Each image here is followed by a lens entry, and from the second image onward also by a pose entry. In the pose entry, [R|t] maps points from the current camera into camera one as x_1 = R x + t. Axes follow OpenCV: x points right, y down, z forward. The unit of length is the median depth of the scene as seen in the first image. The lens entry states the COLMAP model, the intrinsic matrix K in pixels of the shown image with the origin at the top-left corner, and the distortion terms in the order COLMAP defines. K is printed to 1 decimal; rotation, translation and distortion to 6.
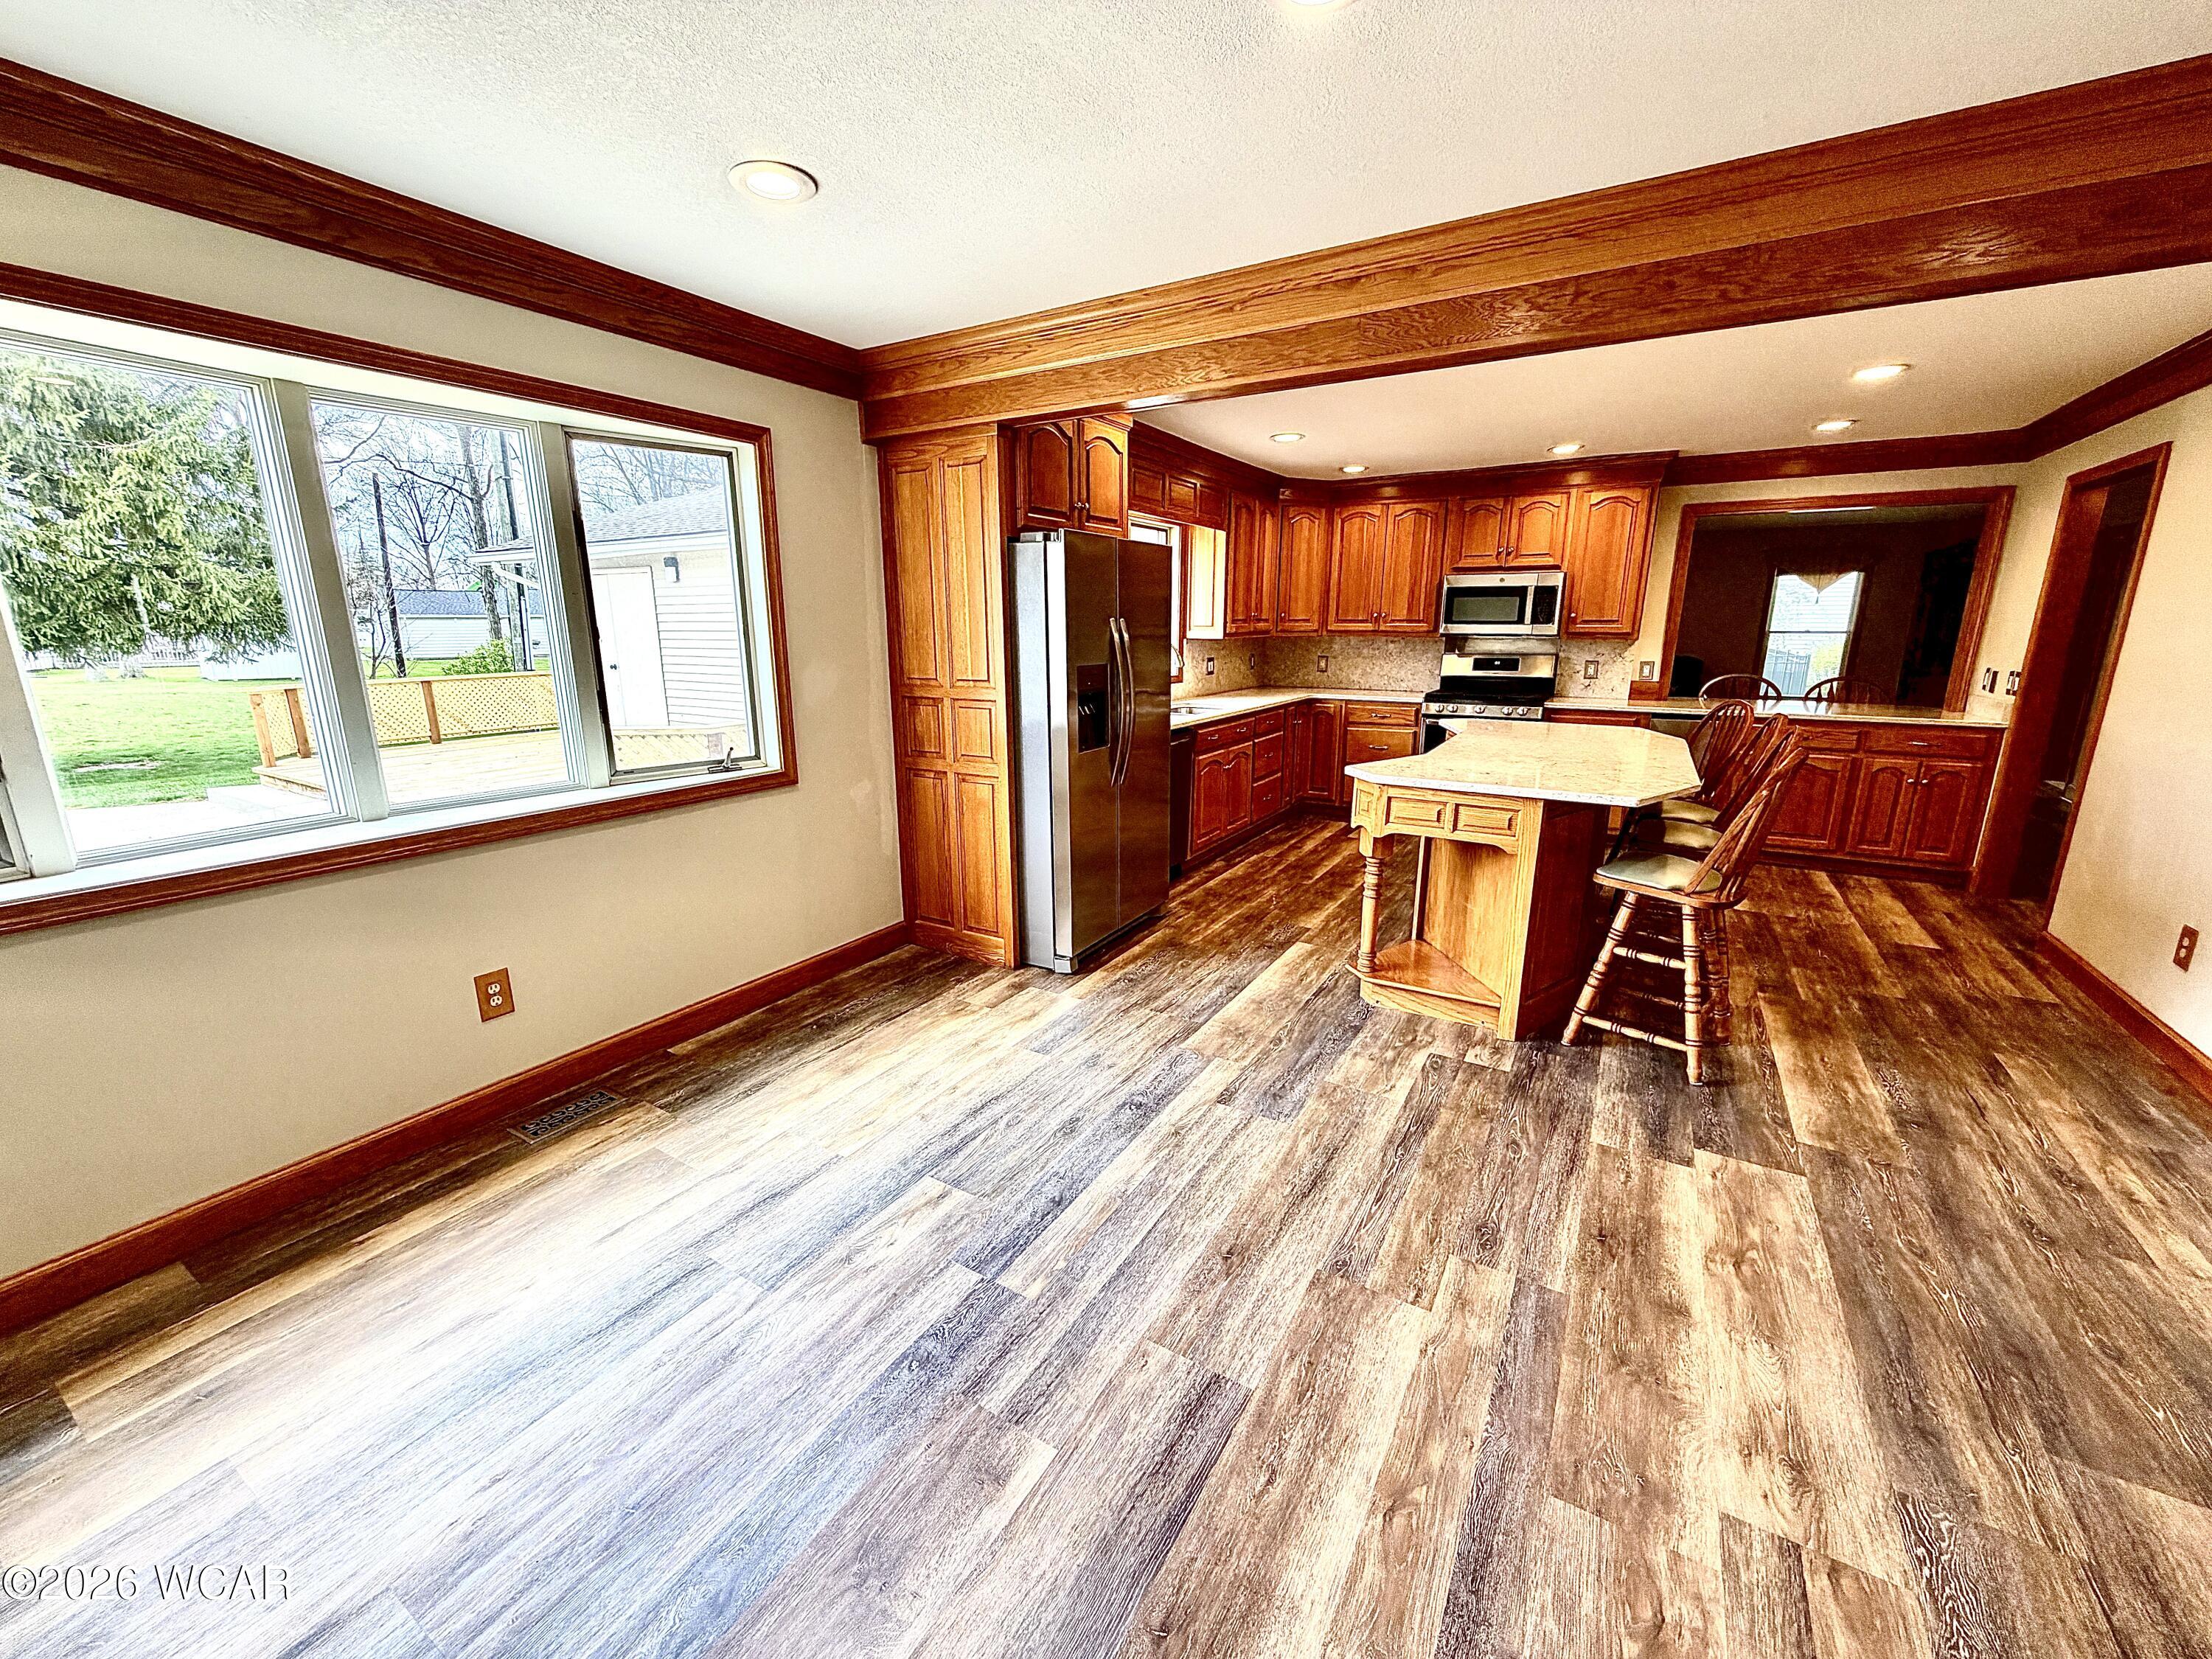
lens RADIAL K [[879.9, 0, 1100.0], [0, 879.9, 830.8], [0, 0, 1]] dist [0.001389, -0.000513]
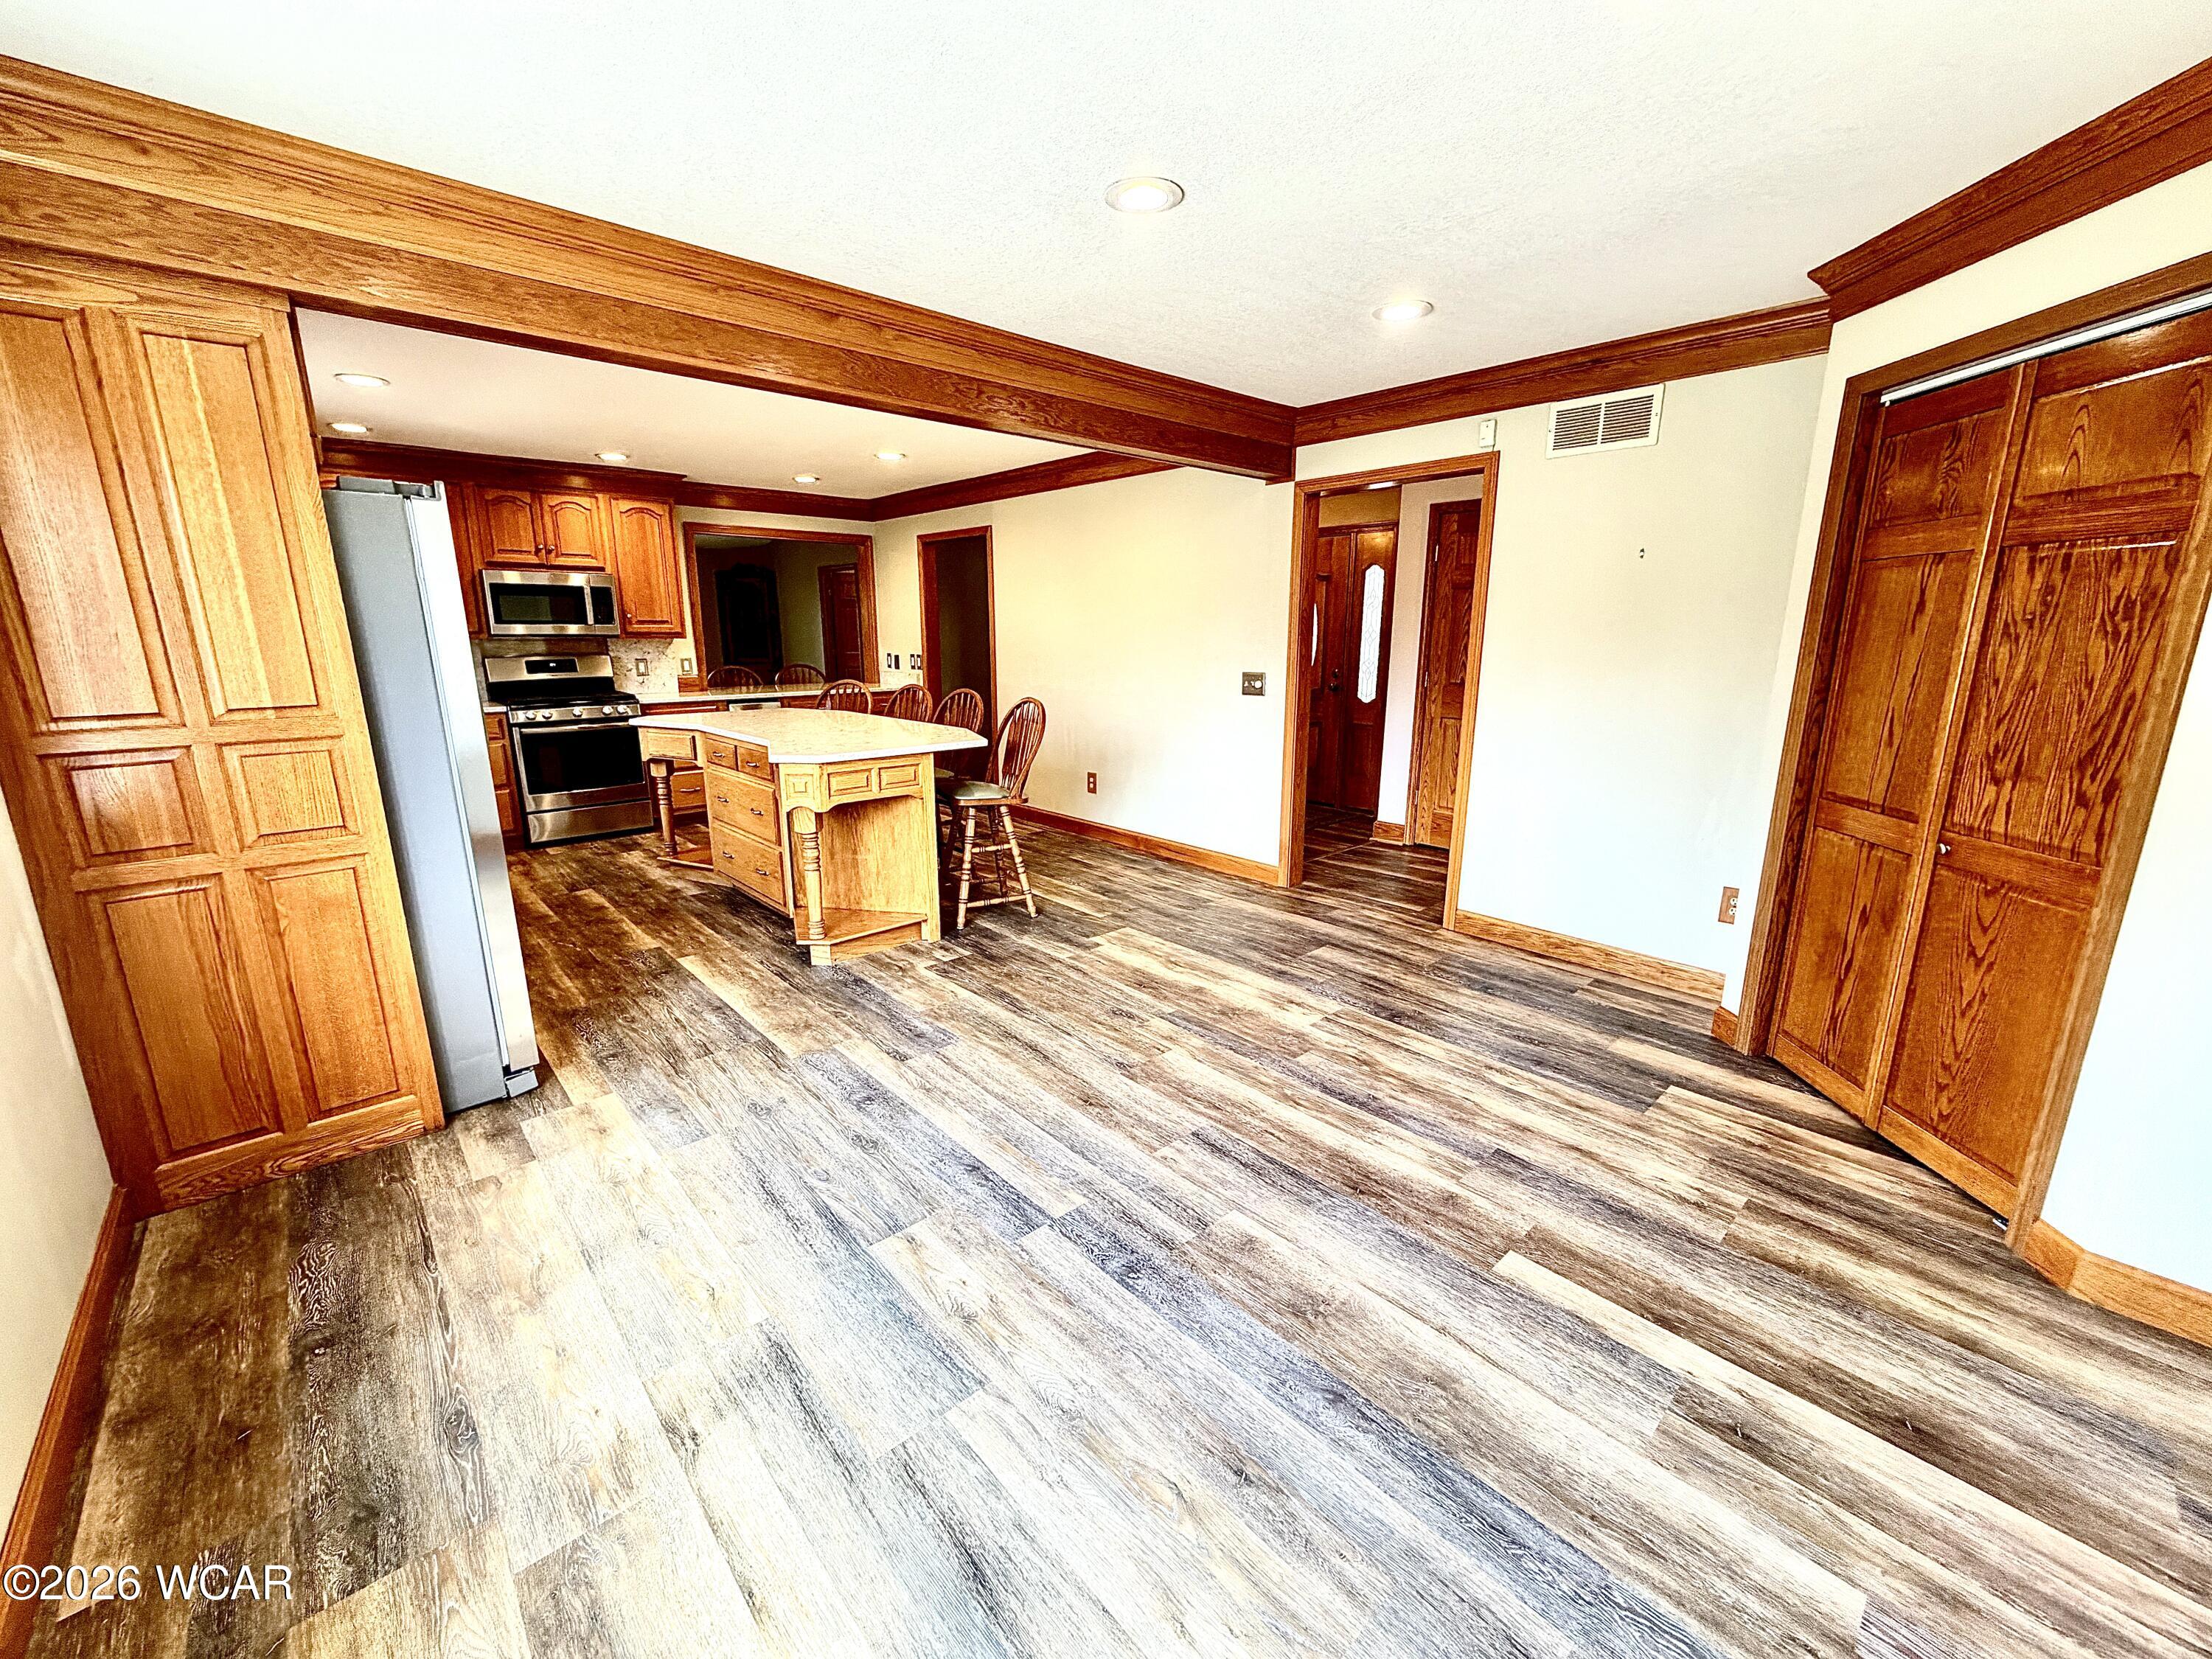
lens RADIAL K [[879.9, 0, 1097.3], [0, 879.9, 832.2], [0, 0, 1]] dist [0.001389, -0.000513]
pose [[0.284952, -0.215868, 0.933918, -0.584828], [0.221062, 0.962847, 0.155105, -0.059591], [-0.932702, 0.162256, 0.322086, 0.302961]]
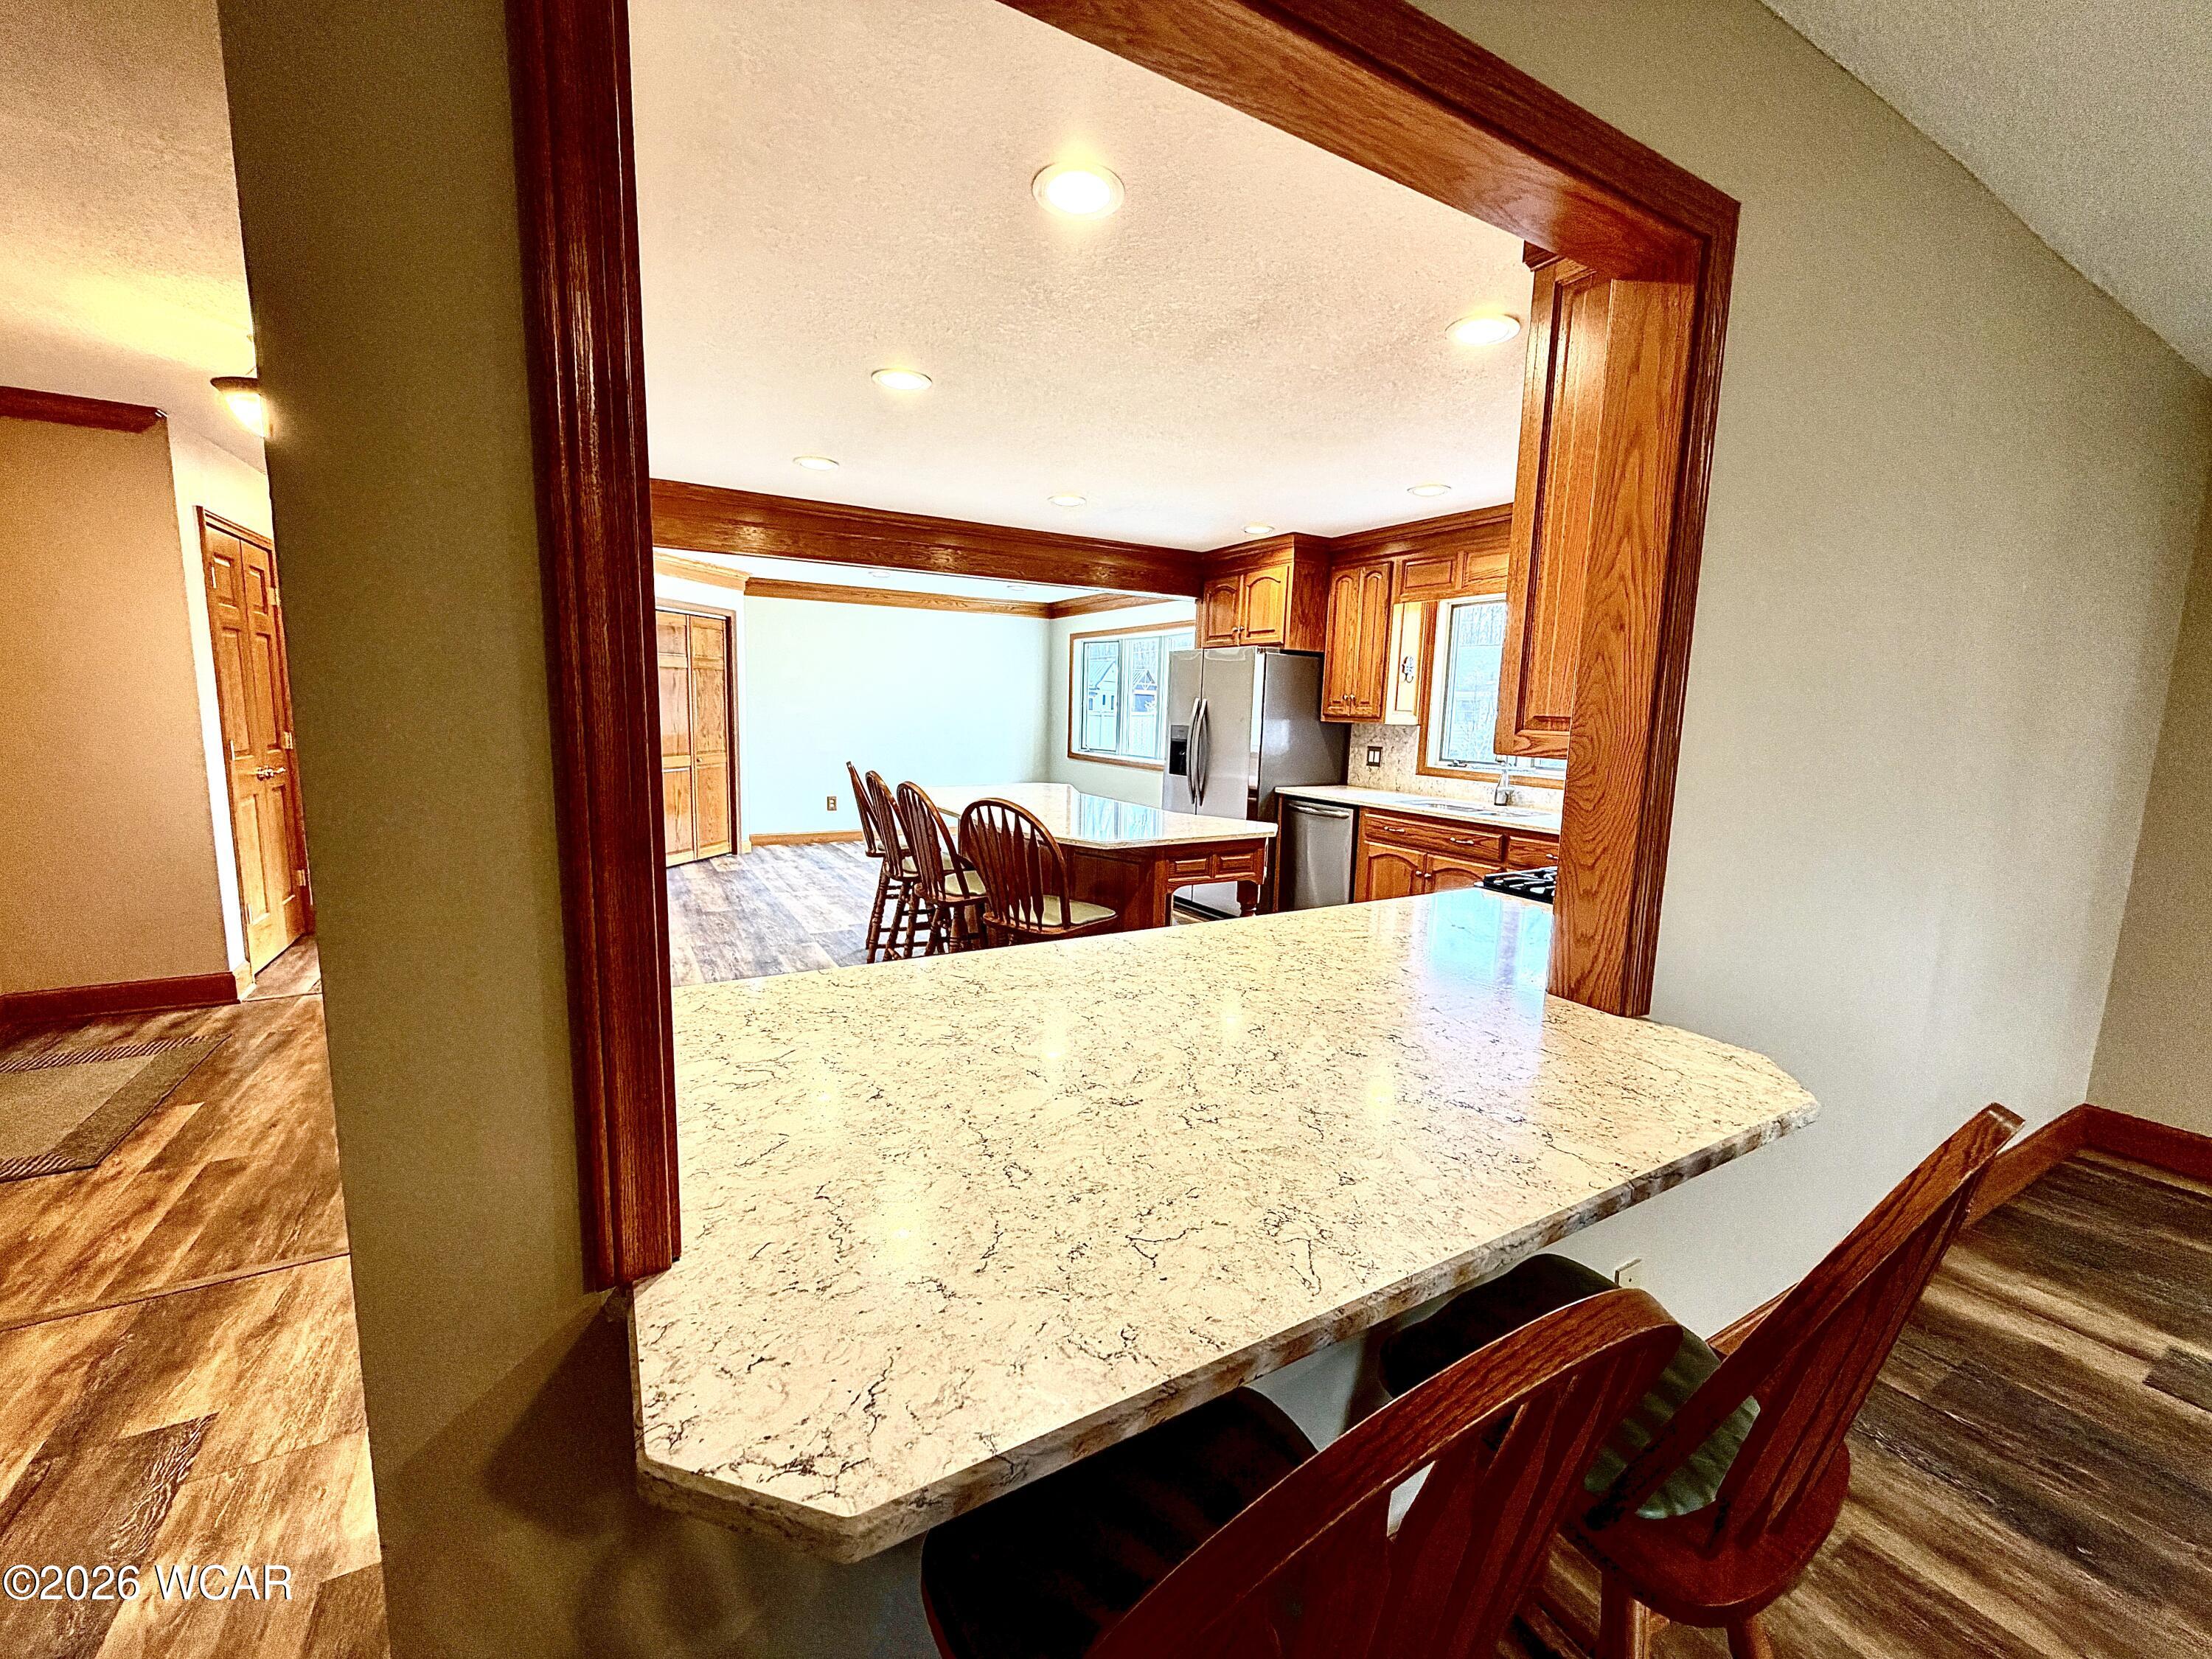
lens RADIAL K [[879.9, 0, 1098.8], [0, 879.9, 826.6], [0, 0, 1]] dist [0.001389, -0.000513]
pose [[-0.479479, 0.109307, -0.870719, 1.612369], [-0.229728, 0.941976, 0.244757, -0.394103], [0.846951, 0.317384, -0.426547, 1.696181]]
